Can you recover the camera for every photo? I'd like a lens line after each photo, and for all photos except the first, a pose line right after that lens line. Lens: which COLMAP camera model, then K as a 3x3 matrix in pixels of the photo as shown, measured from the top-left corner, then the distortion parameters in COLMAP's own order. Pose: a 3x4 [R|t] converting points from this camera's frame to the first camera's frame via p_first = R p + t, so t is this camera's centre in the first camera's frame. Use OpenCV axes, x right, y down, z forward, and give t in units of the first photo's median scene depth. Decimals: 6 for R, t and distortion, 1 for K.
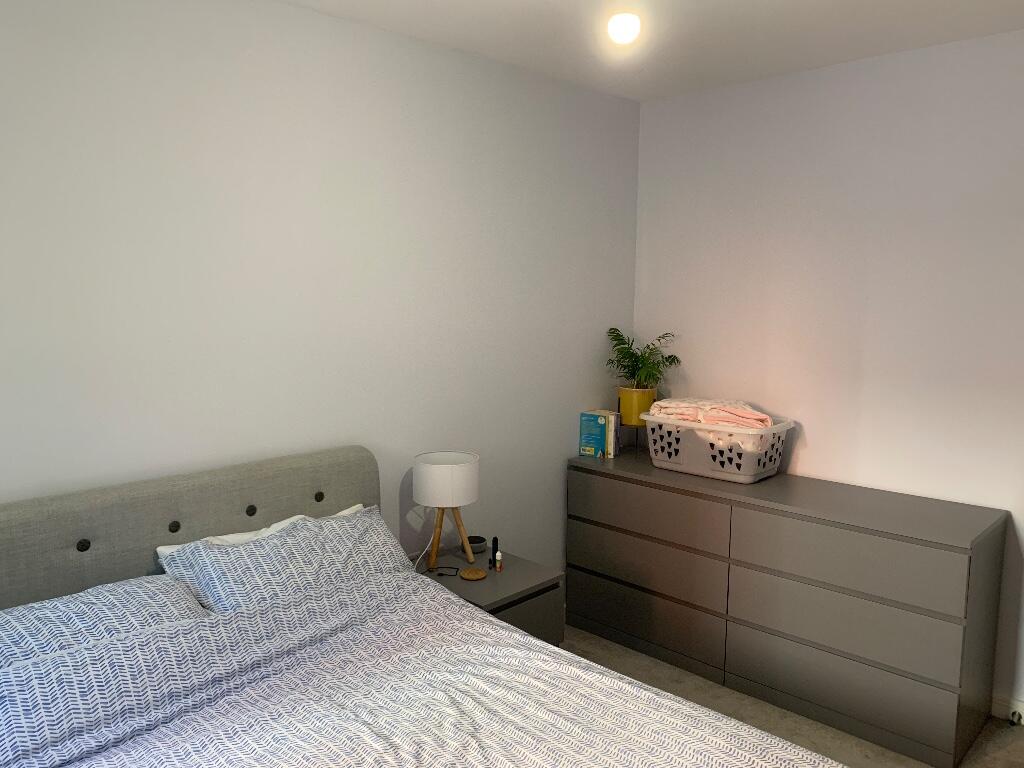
lens RADIAL K [[780.5, 0, 512.0], [0, 780.5, 384.0], [0, 0, 1]] dist [-0.000597, -0.002119]
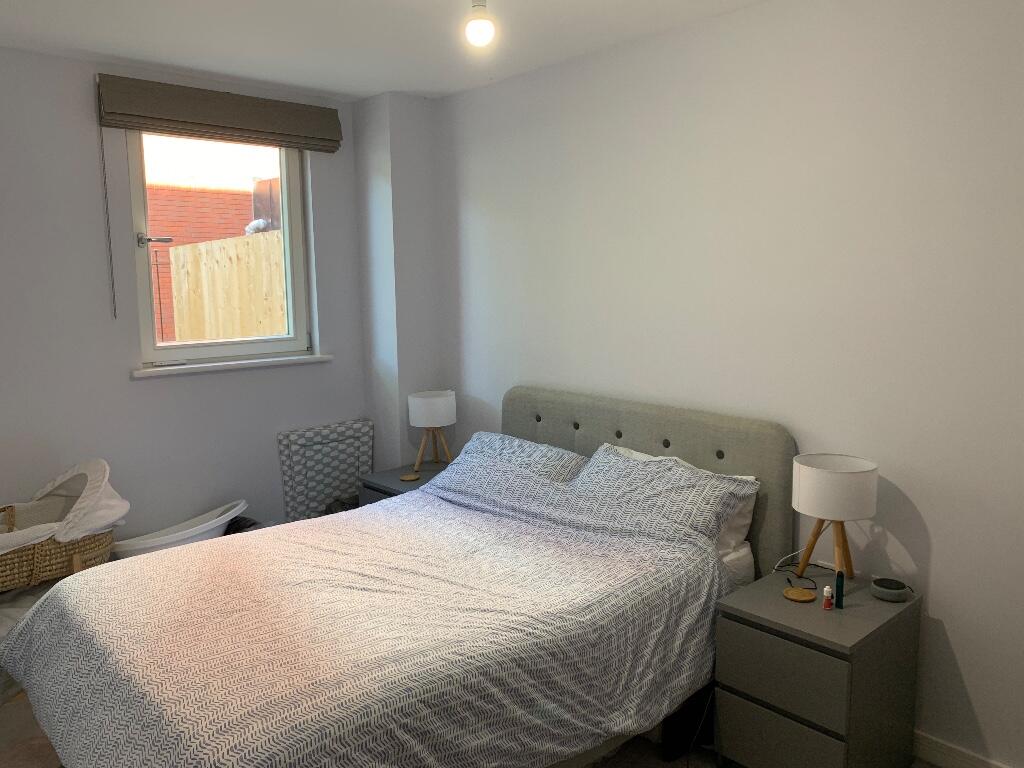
lens RADIAL K [[780.5, 0, 512.0], [0, 780.5, 384.0], [0, 0, 1]] dist [-0.000597, -0.002119]
pose [[-0.064237, 0.135964, -0.988629, 1.086381], [-0.113518, 0.983249, 0.142600, -0.101797], [0.991457, 0.121387, -0.047726, 0.932222]]
